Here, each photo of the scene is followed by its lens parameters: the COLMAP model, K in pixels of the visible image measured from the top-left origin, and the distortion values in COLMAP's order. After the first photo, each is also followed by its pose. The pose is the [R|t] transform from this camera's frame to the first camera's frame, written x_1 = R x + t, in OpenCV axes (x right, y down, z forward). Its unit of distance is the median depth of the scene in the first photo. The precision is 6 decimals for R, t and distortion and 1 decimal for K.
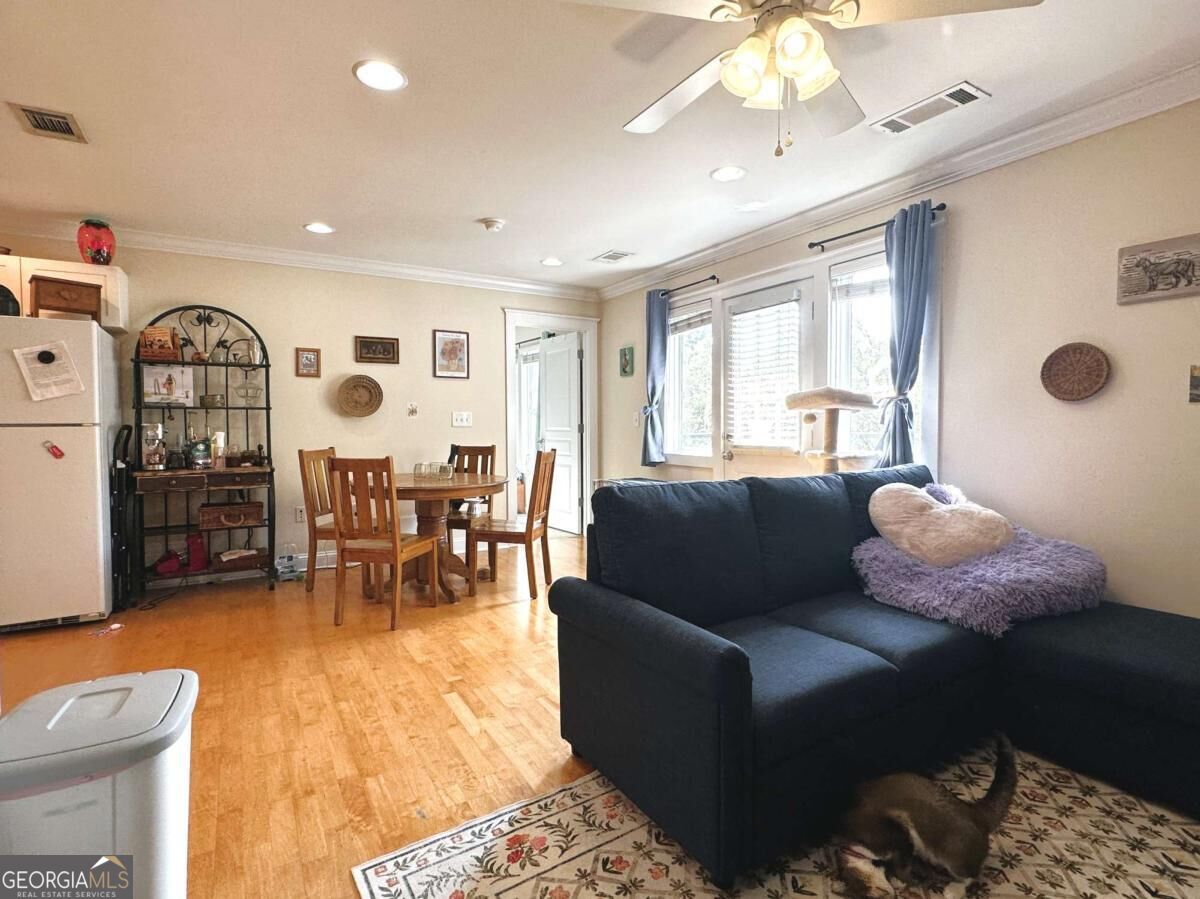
lens RADIAL K [[590.4, 0, 599.1], [0, 590.4, 443.3], [0, 0, 1]] dist [-0.000058, -0.000653]
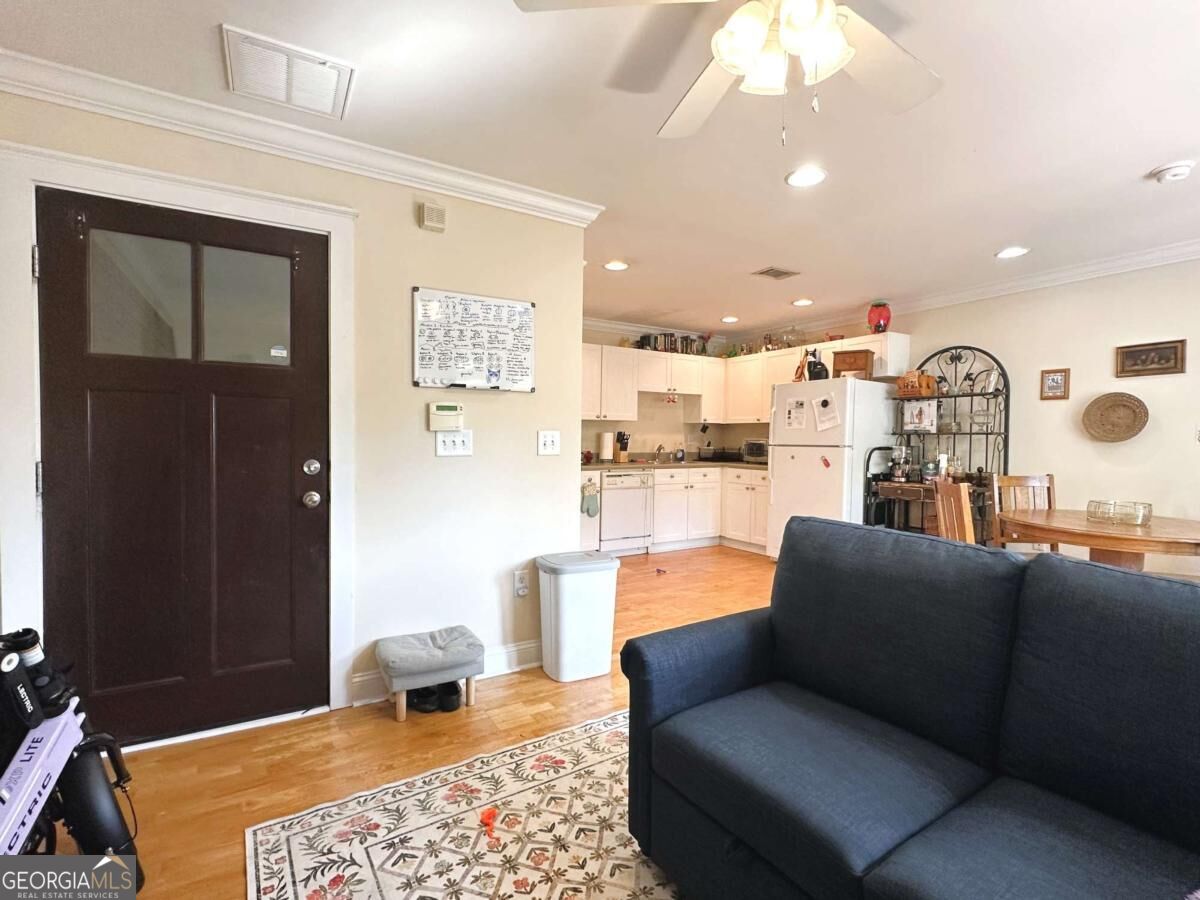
lens RADIAL K [[567.1, 0, 602.3], [0, 567.1, 449.7], [0, 0, 1]] dist [0.002274, 0.000082]
pose [[0.009345, 0.021939, -0.999716, 0.496848], [-0.046760, 0.998675, 0.021479, -0.021562], [0.998862, 0.046546, 0.010358, 0.324563]]
